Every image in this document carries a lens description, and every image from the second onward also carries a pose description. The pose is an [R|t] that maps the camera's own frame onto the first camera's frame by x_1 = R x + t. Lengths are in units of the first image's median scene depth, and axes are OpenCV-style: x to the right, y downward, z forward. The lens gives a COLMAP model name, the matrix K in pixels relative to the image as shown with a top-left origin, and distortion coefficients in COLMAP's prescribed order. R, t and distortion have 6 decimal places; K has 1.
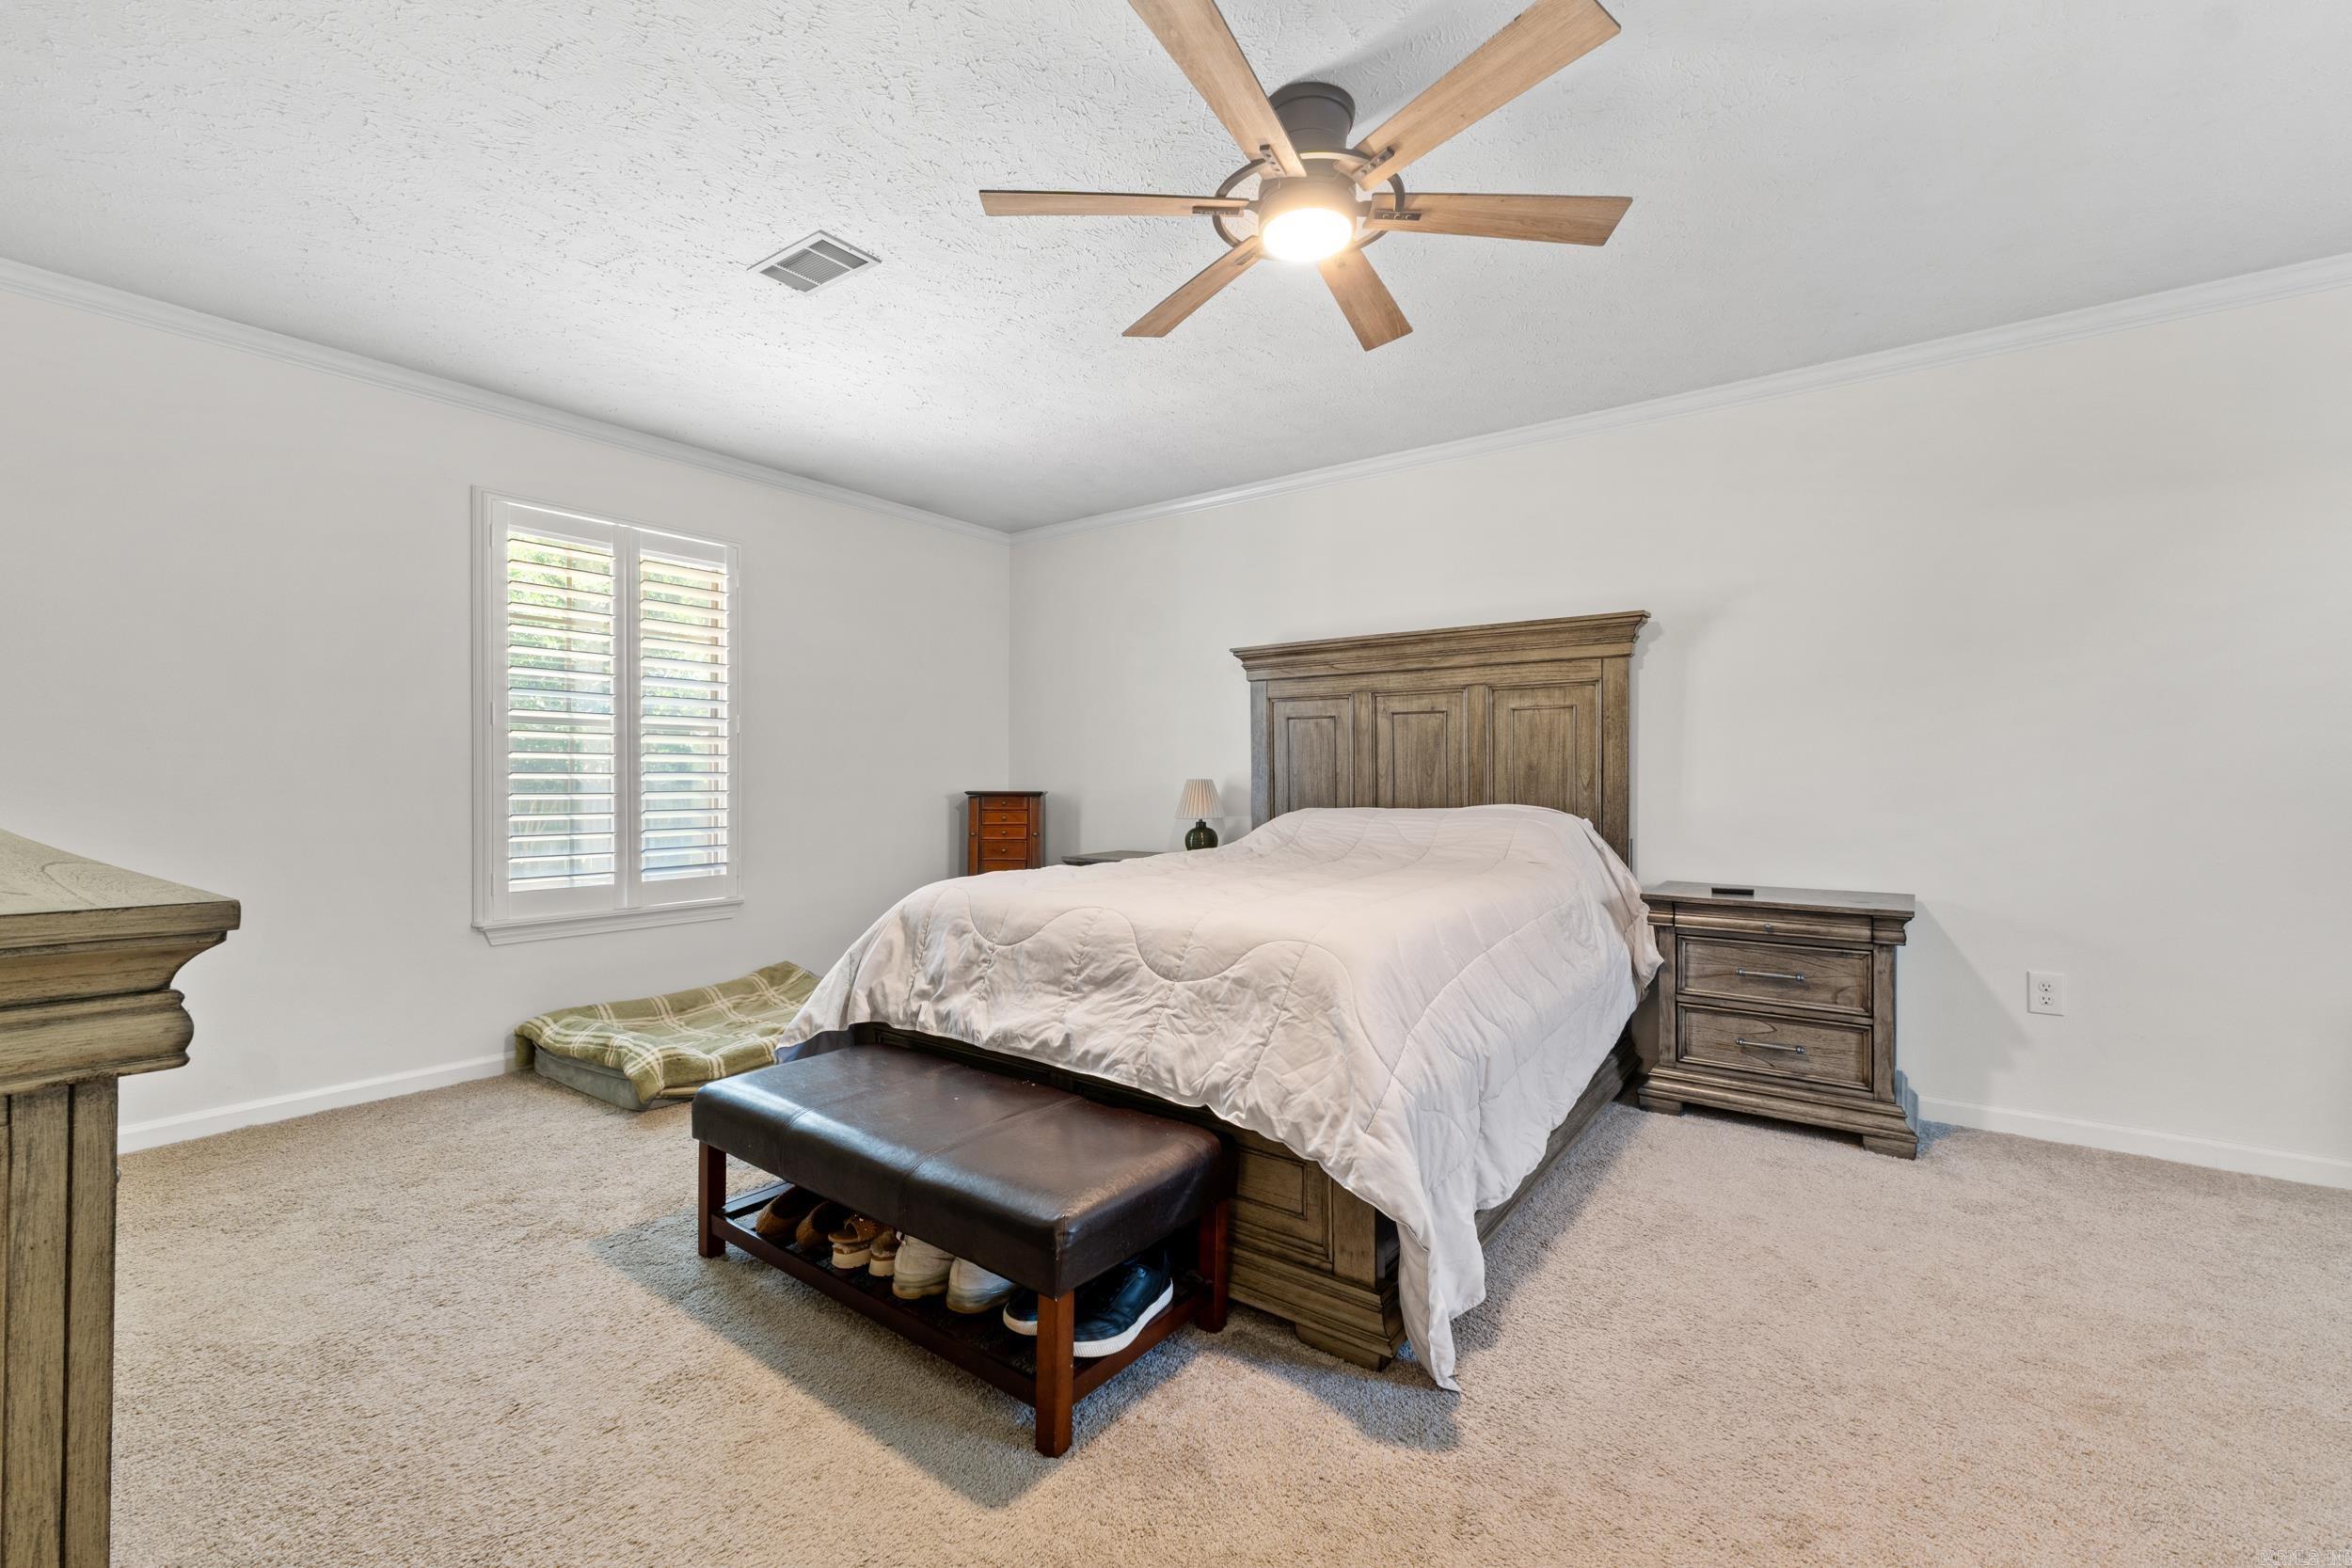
lens RADIAL K [[993.1, 0, 1187.7], [0, 993.1, 770.2], [0, 0, 1]] dist [0.003334, -0.000614]
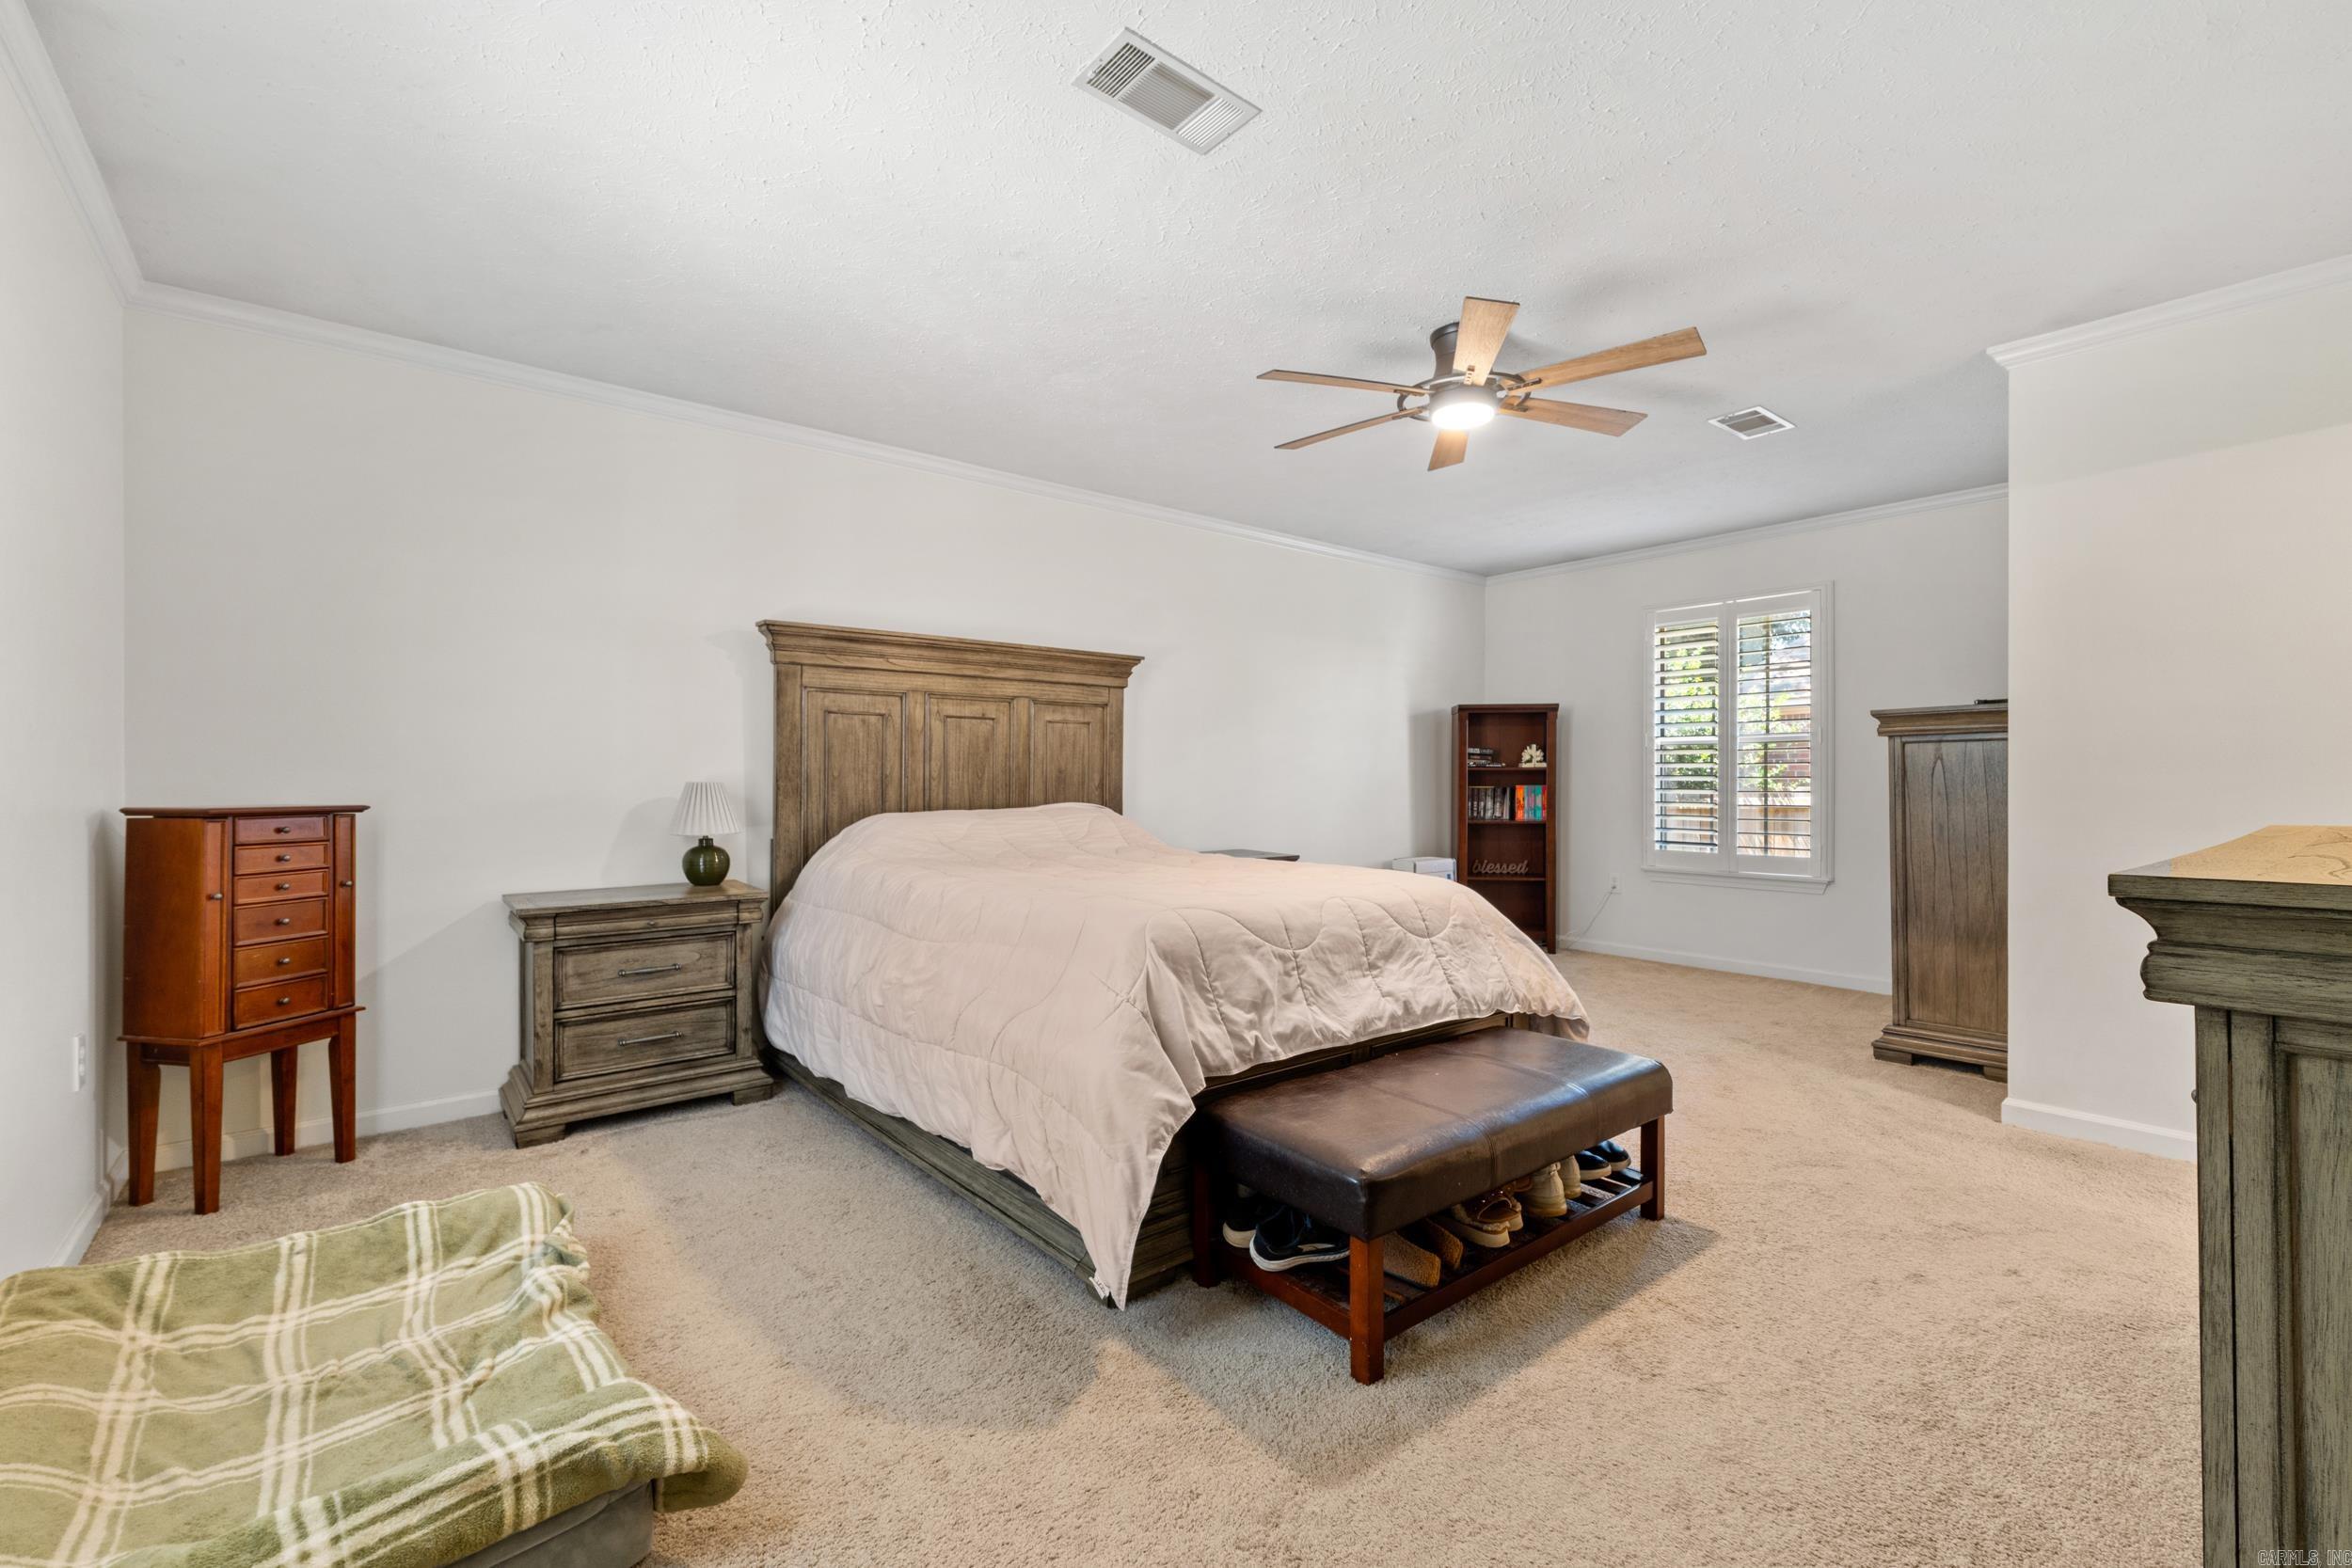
lens RADIAL K [[993.1, 0, 1182.3], [0, 993.1, 770.8], [0, 0, 1]] dist [0.003334, -0.000614]
pose [[0.251363, 0.006582, 0.967871, -0.753708], [-0.005753, 0.999969, -0.005306, 0.001864], [-0.967876, -0.004235, 0.251393, 0.550342]]
